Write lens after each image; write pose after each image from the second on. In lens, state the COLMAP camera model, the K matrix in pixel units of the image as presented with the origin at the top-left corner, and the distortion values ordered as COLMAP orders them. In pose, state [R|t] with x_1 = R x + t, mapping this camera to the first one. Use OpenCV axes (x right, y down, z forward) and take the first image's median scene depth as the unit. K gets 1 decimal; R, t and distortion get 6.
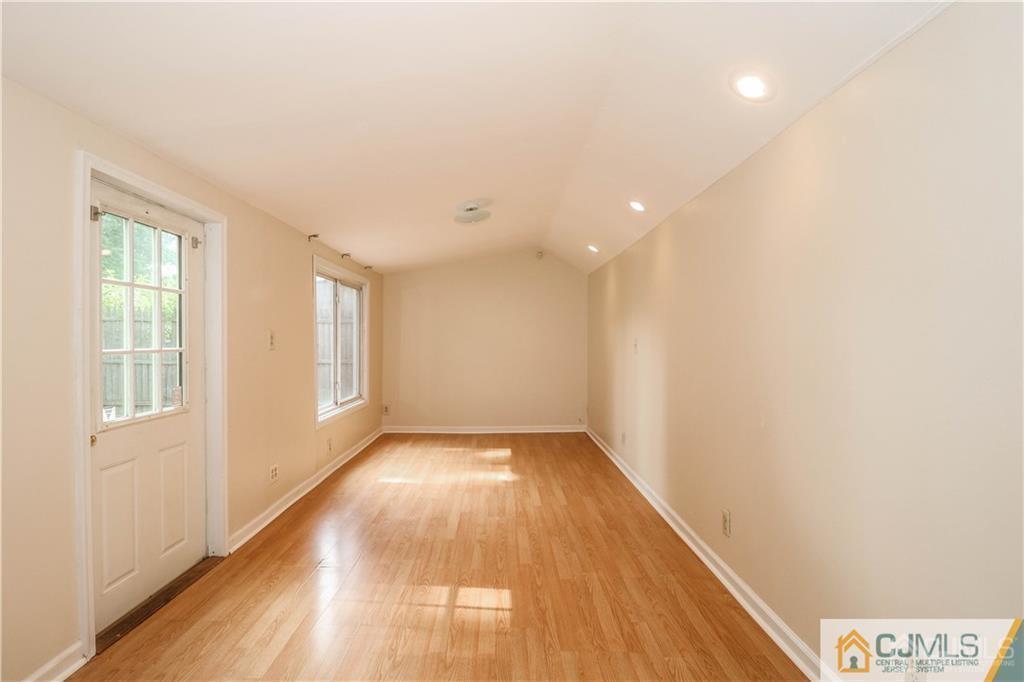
lens RADIAL K [[492.4, 0, 509.8], [0, 492.4, 339.1], [0, 0, 1]] dist [-0.015055, 0.000273]
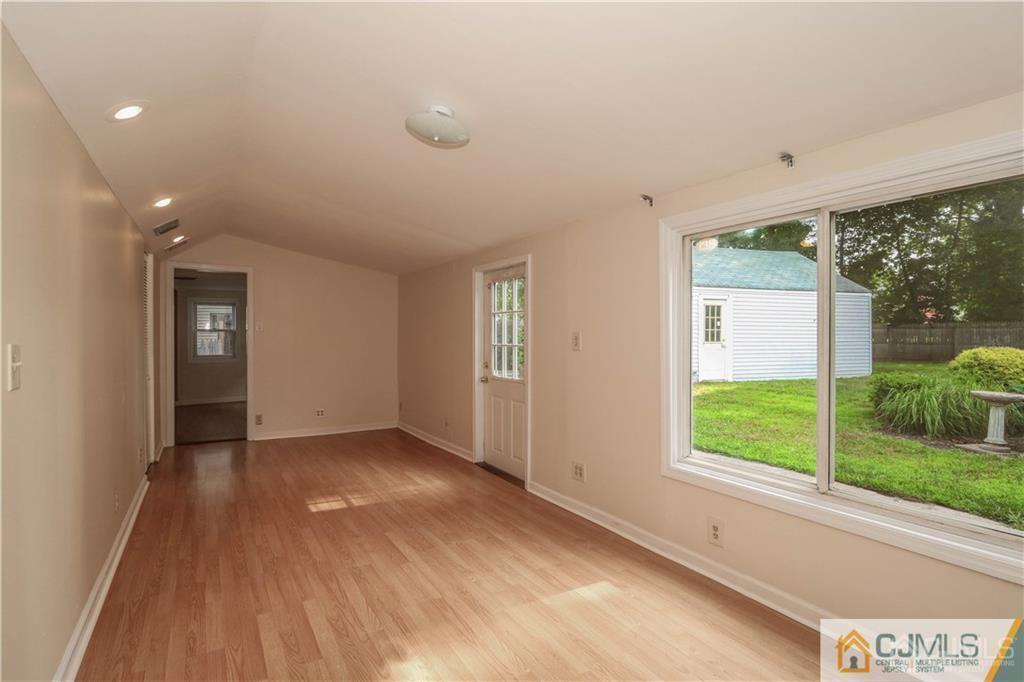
lens RADIAL K [[492.4, 0, 508.6], [0, 492.4, 340.9], [0, 0, 1]] dist [-0.015055, 0.000273]
pose [[-0.860711, 0.004927, -0.509070, 0.169628], [-0.000076, 0.999952, 0.009805, -0.009420], [0.509093, 0.008478, -0.860669, 1.826223]]
